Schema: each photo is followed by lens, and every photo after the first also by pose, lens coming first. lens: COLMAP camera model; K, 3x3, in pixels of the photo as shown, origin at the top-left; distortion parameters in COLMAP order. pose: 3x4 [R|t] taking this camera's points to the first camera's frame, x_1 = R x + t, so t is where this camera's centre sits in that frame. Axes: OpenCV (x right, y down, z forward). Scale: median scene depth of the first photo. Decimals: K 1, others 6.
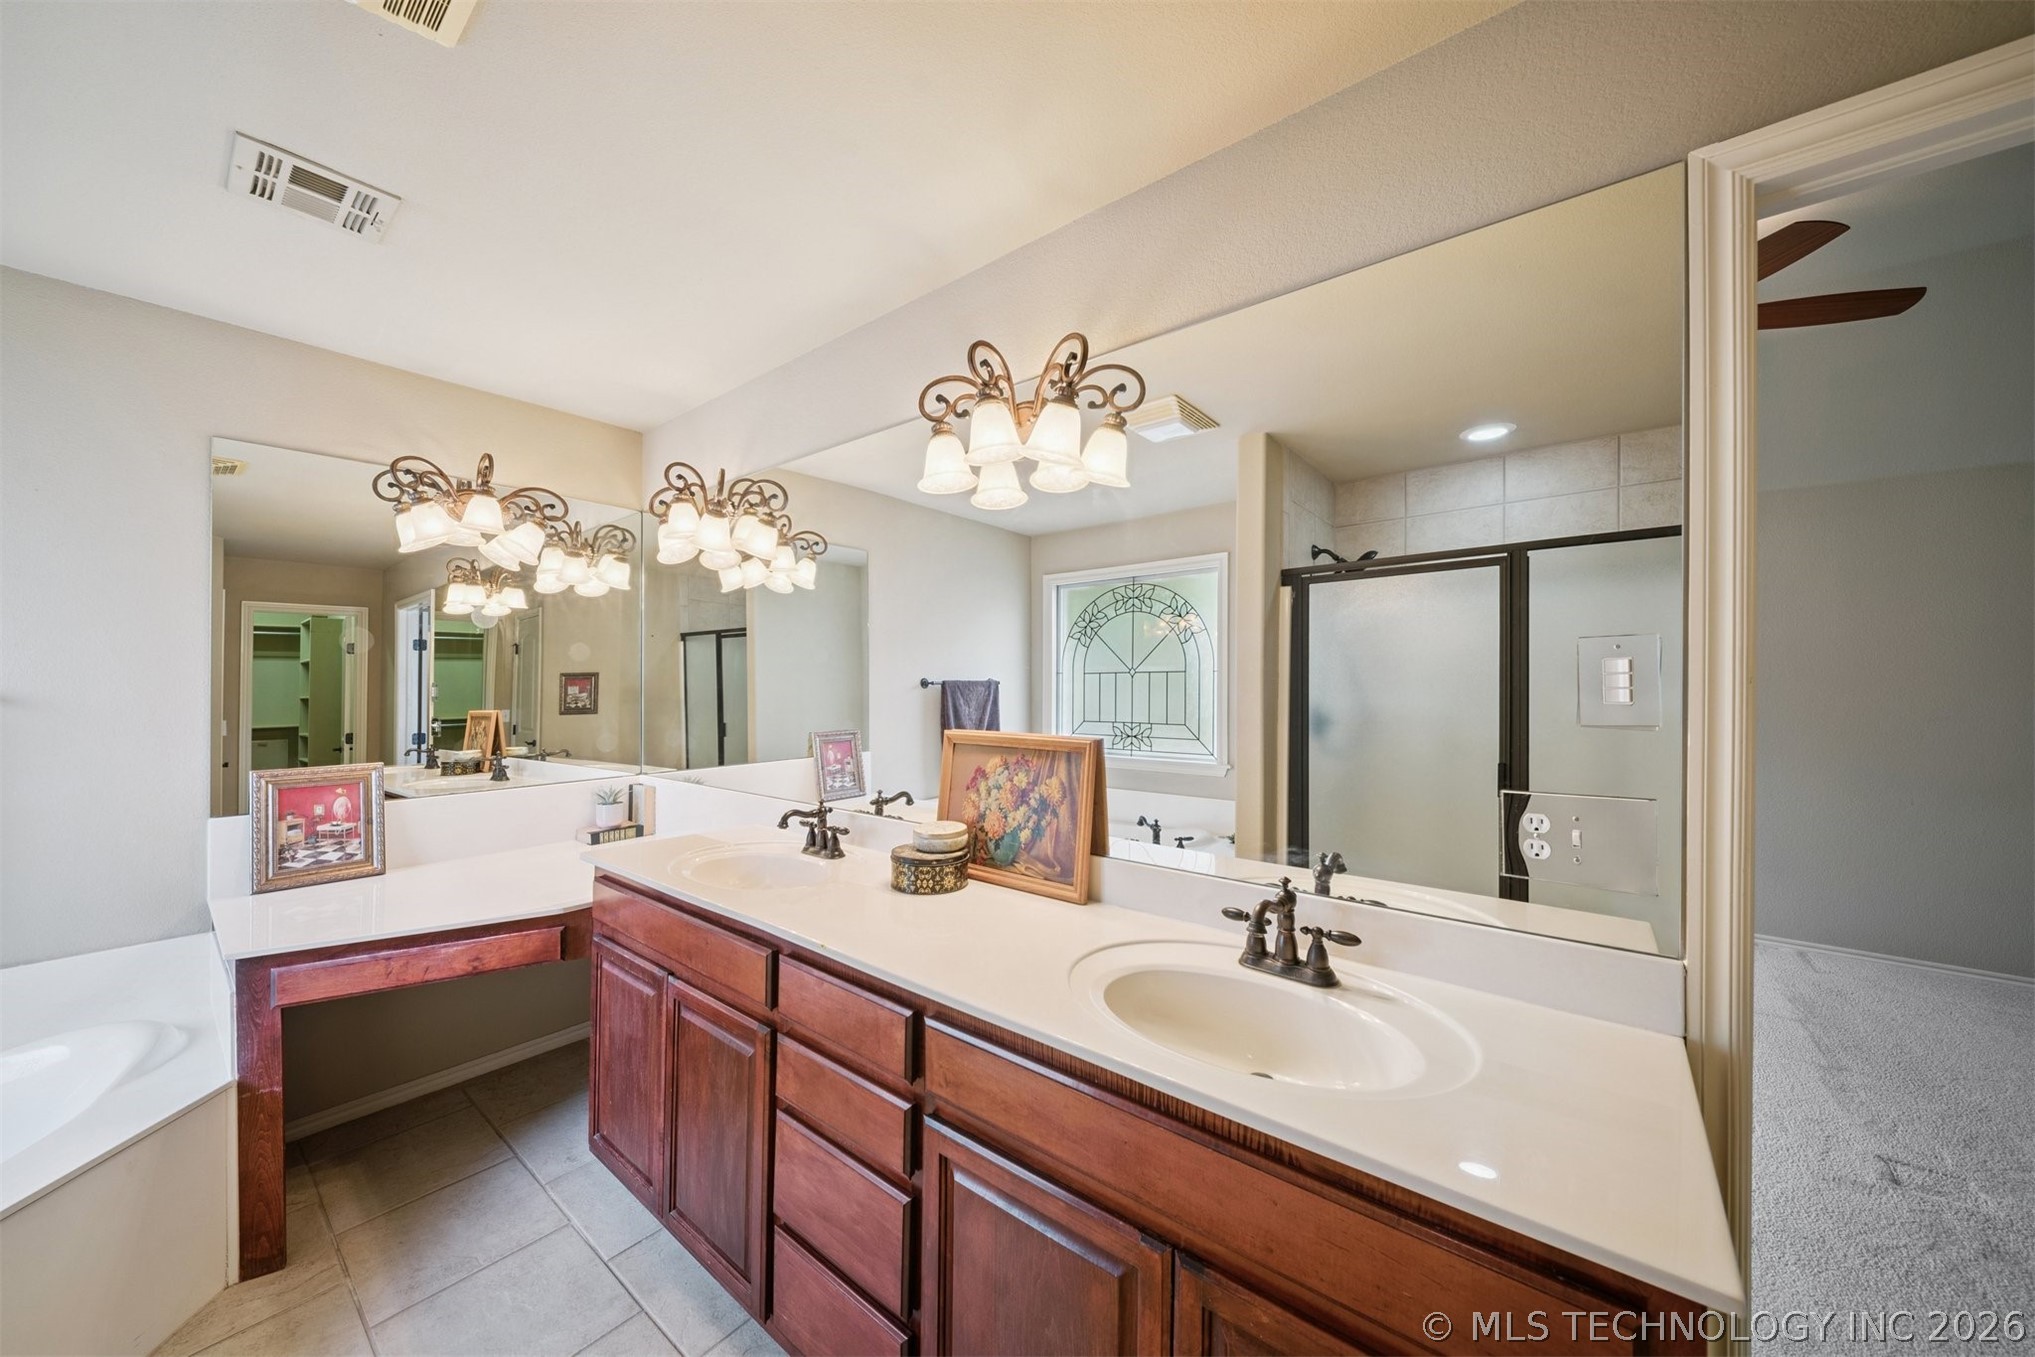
lens RADIAL K [[724.4, 0, 1011.1], [0, 724.4, 684.4], [0, 0, 1]] dist [-0.001478, -0.000551]
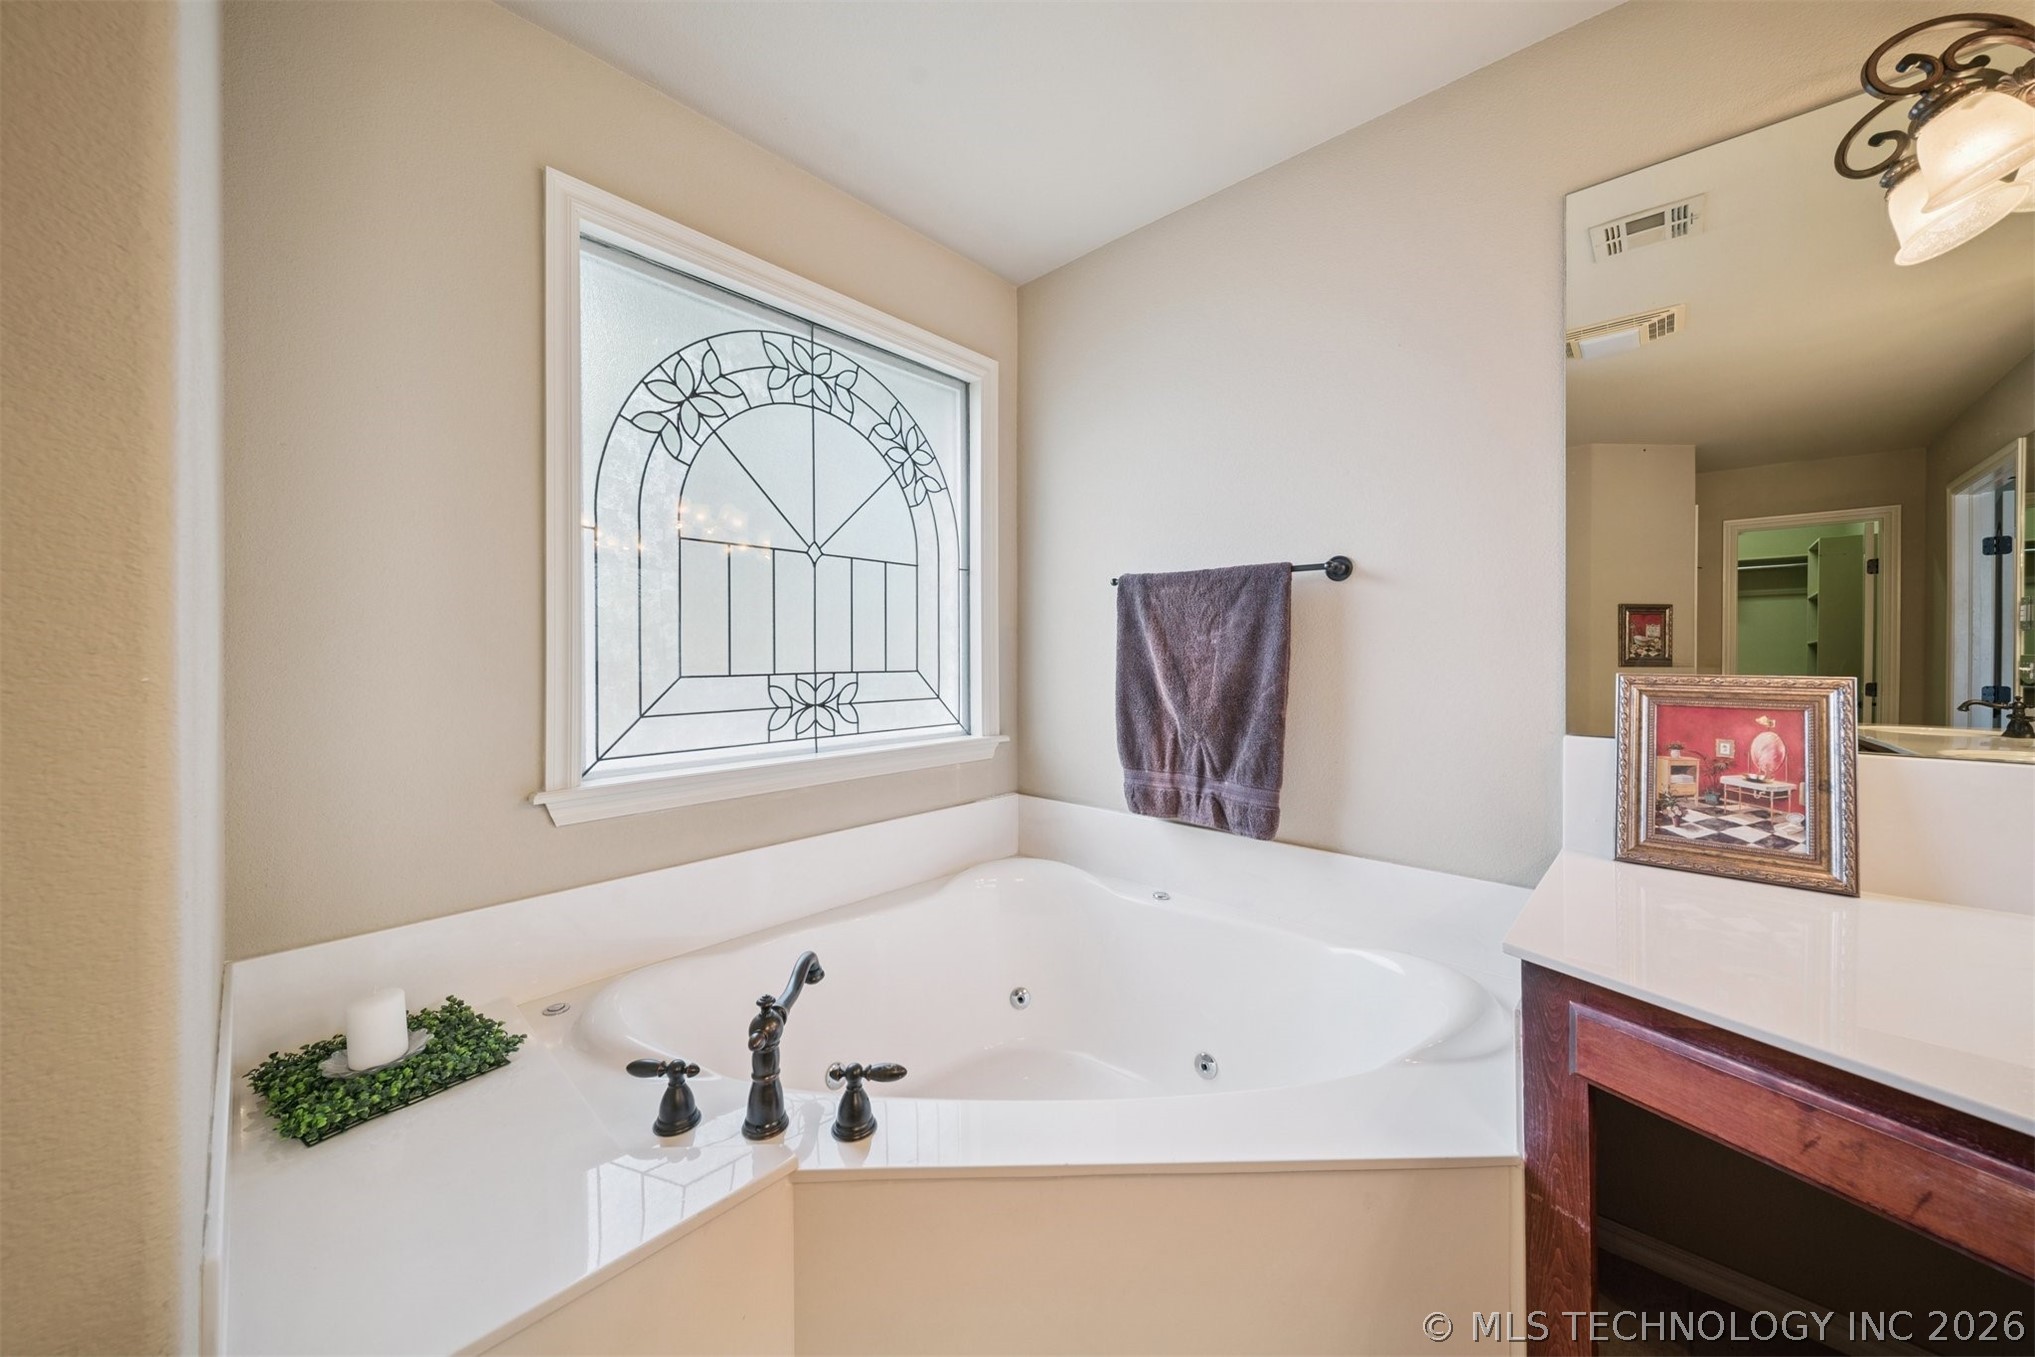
lens RADIAL K [[724.4, 0, 981.2], [0, 724.4, 652.5], [0, 0, 1]] dist [-0.001478, -0.000551]
pose [[-0.078297, -0.000195, -0.996930, -0.330520], [0.001592, 0.999999, -0.000321, 0.095299], [0.996929, -0.001613, -0.078297, 0.448838]]
